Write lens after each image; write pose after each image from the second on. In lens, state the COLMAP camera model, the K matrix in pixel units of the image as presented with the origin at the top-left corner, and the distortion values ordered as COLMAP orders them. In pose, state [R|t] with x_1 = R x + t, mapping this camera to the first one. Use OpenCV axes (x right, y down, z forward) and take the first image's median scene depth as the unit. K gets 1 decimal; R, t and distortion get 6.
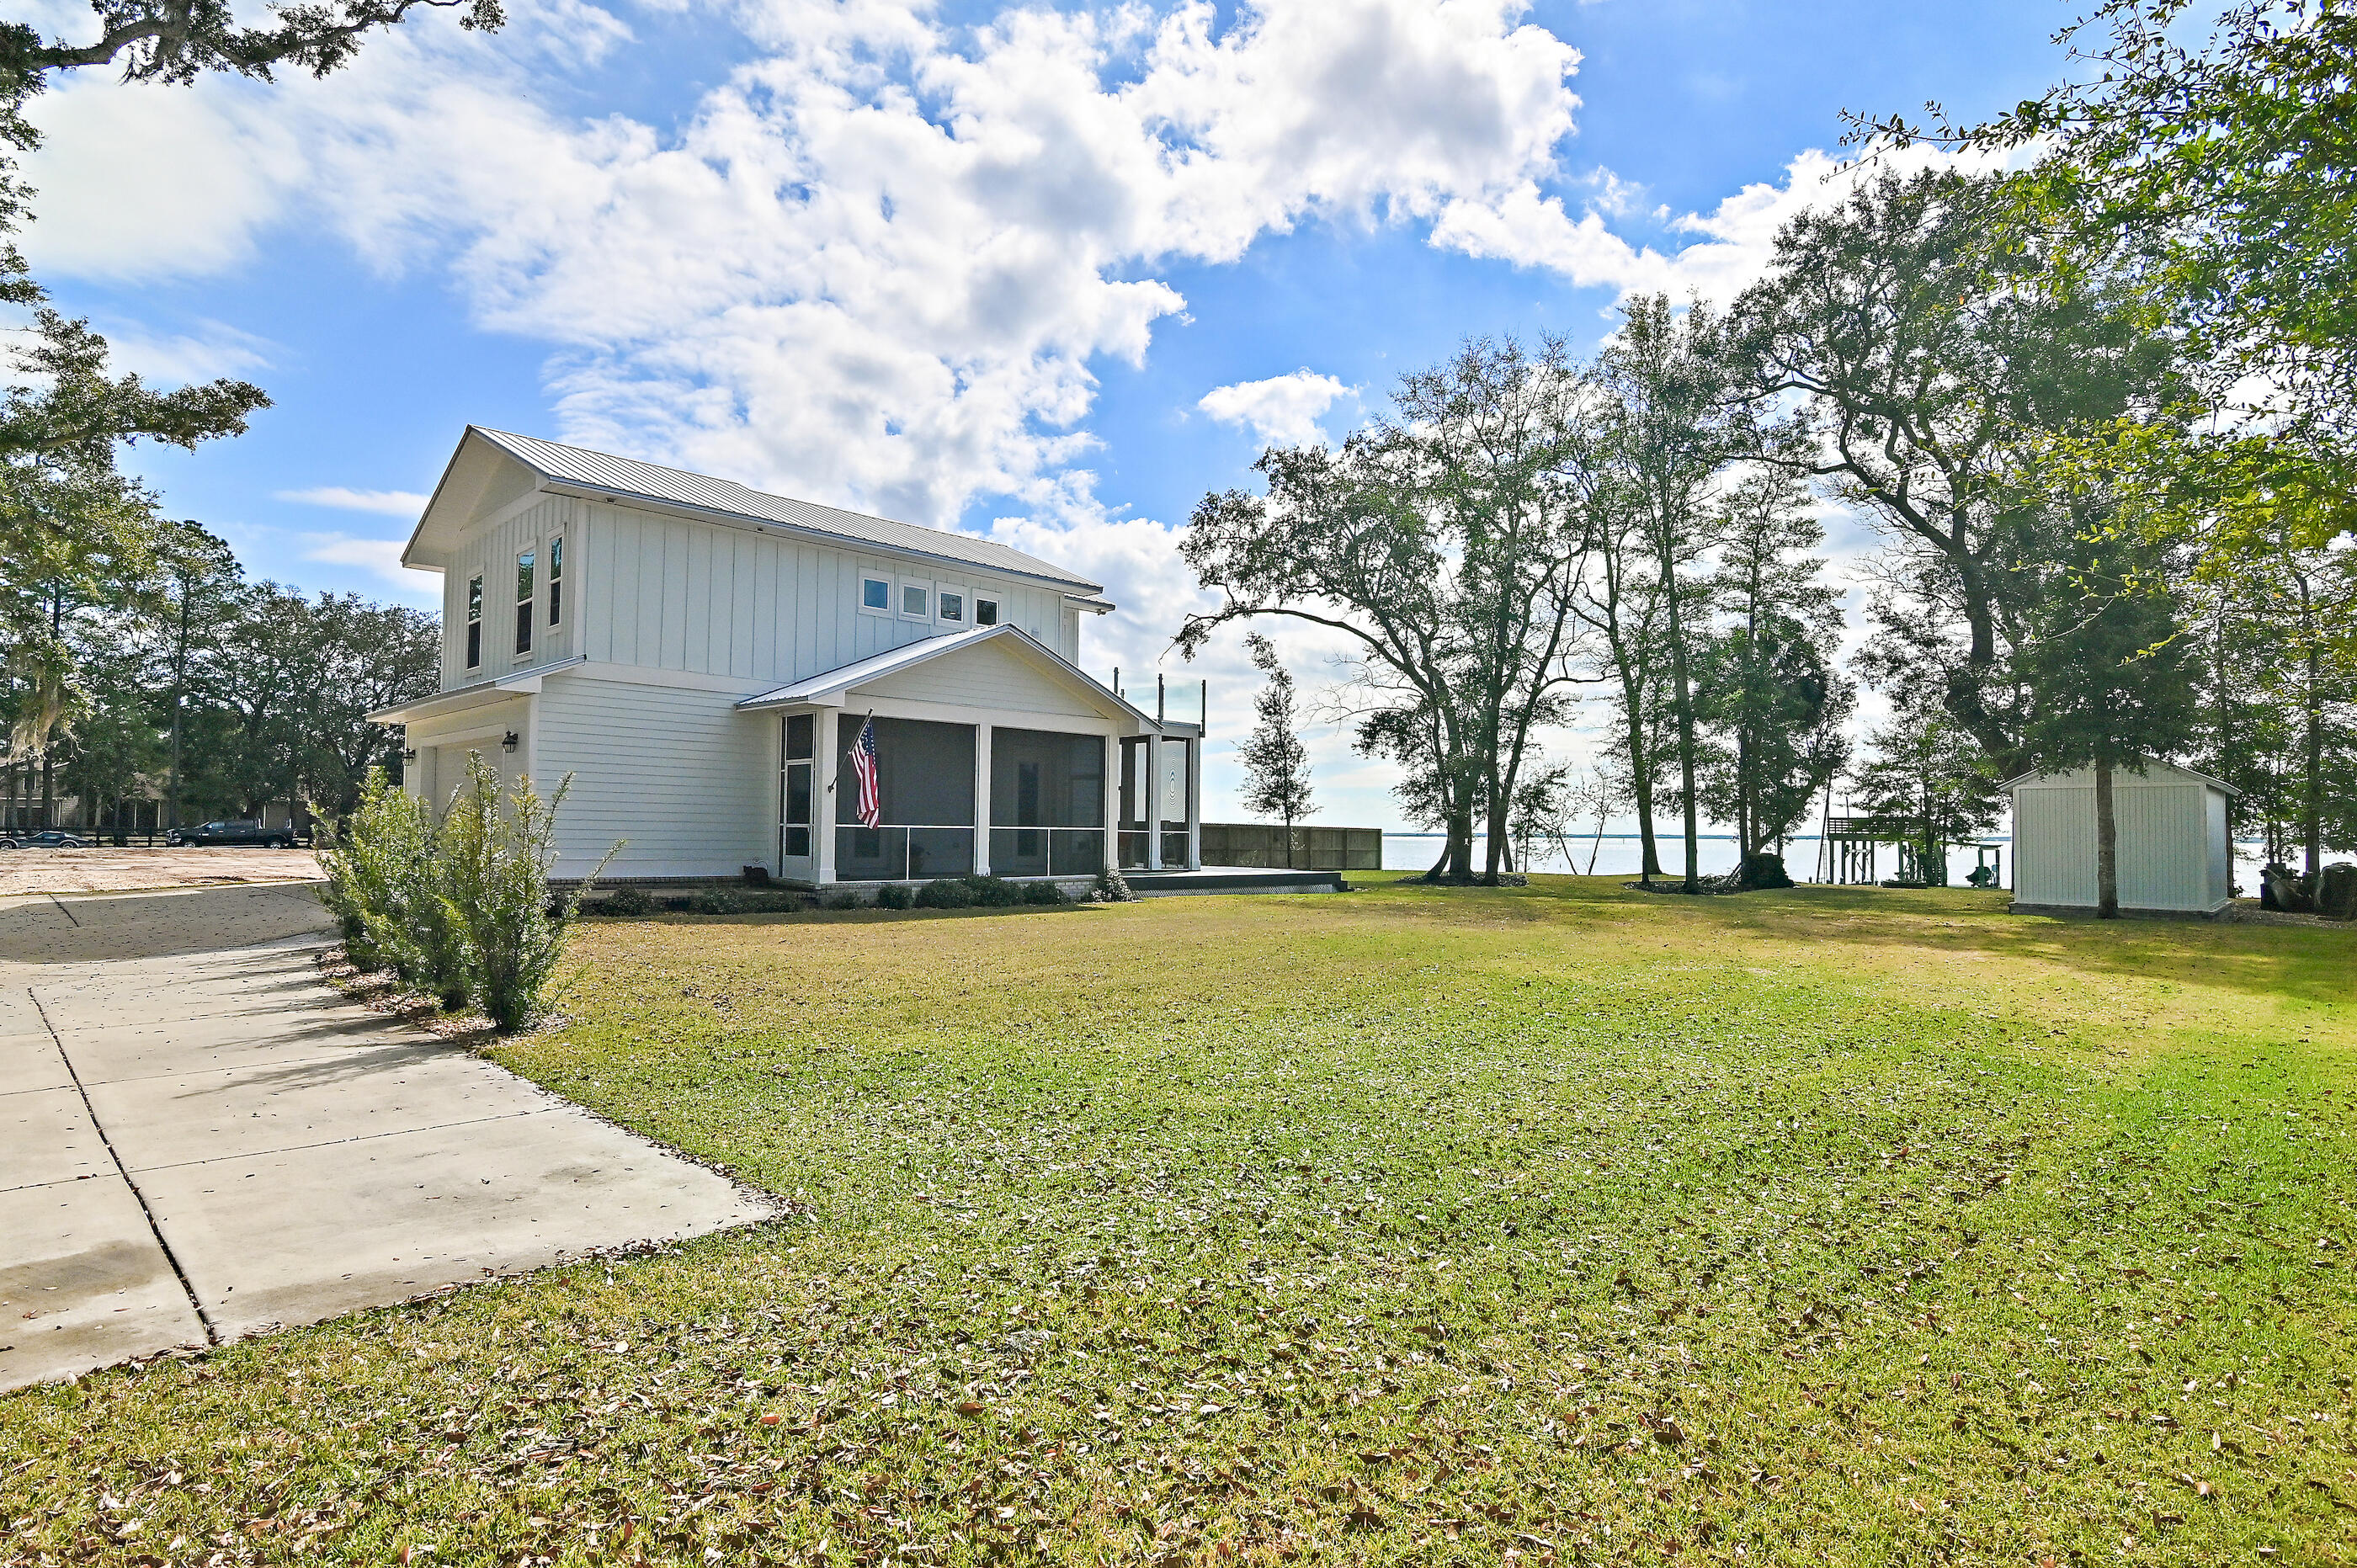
lens RADIAL K [[1146.3, 0, 1178.5], [0, 1146.3, 784.0], [0, 0, 1]] dist [-0.028810, -0.000237]
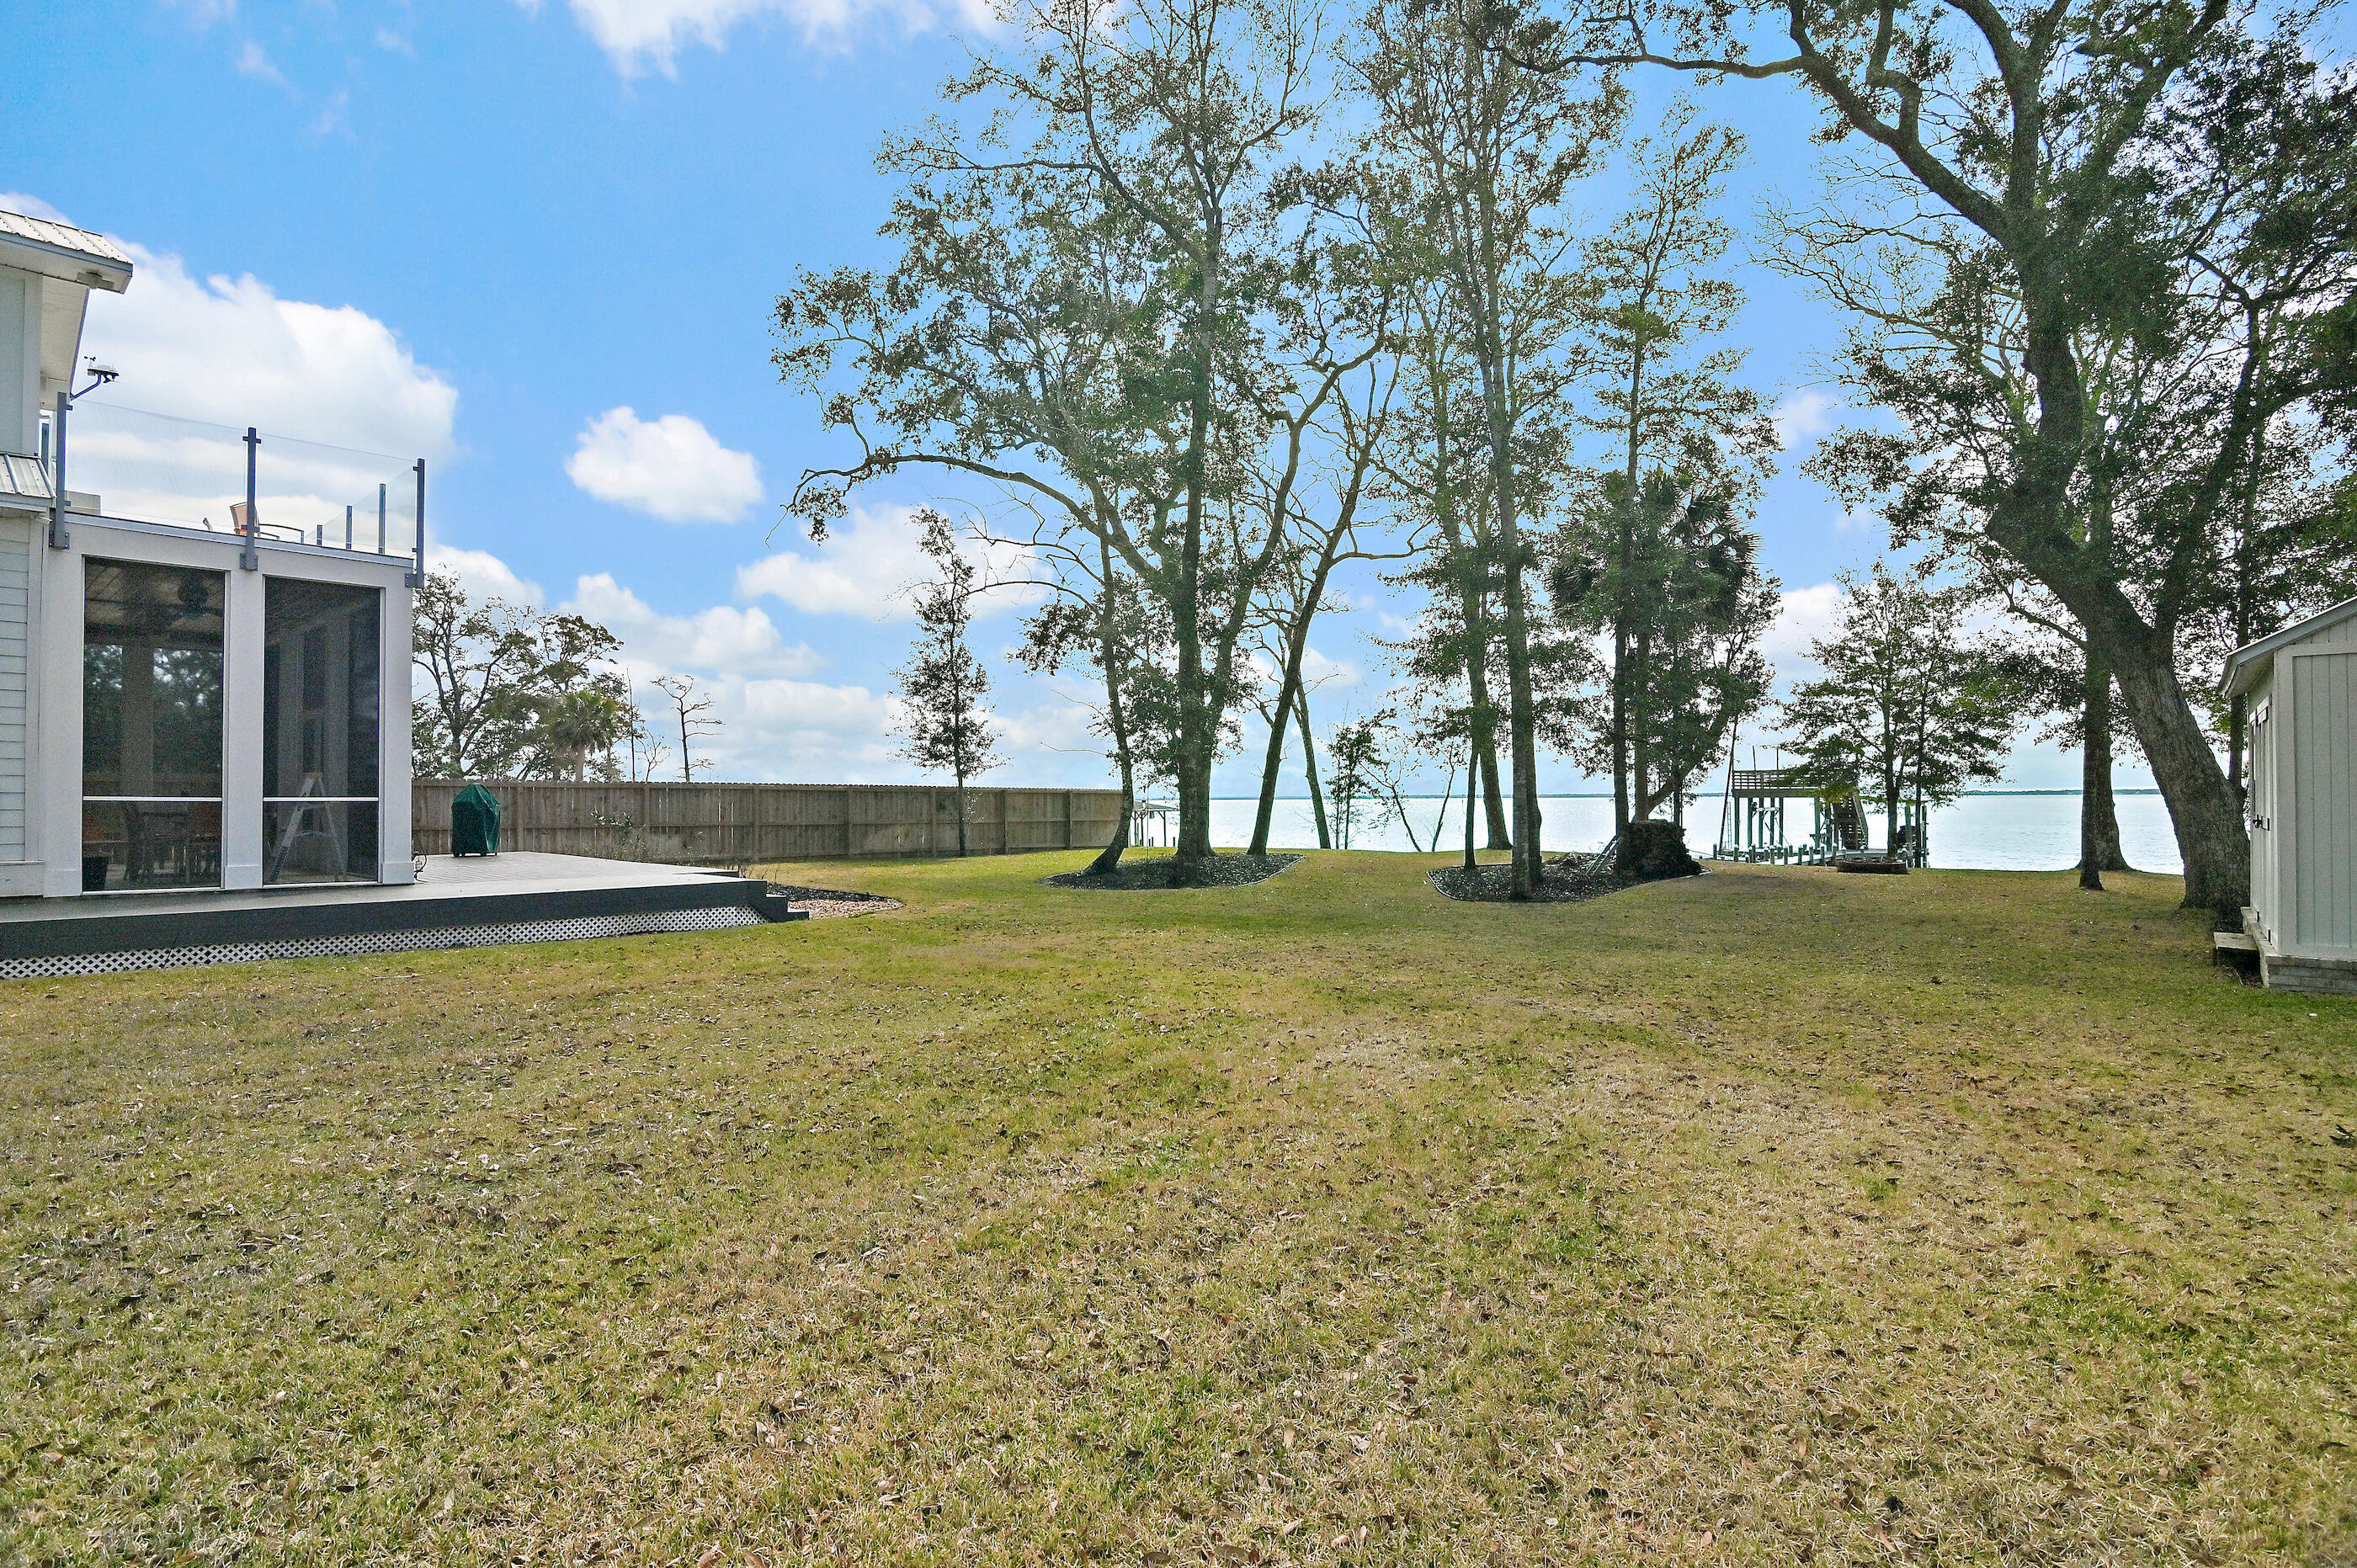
lens RADIAL K [[1146.3, 0, 1178.5], [0, 1146.3, 784.0], [0, 0, 1]] dist [-0.028810, -0.000237]
pose [[0.997196, -0.013411, 0.073617, 0.179863], [0.011135, 0.999450, 0.031240, 0.015627], [-0.073996, -0.030333, 0.996797, 0.340220]]
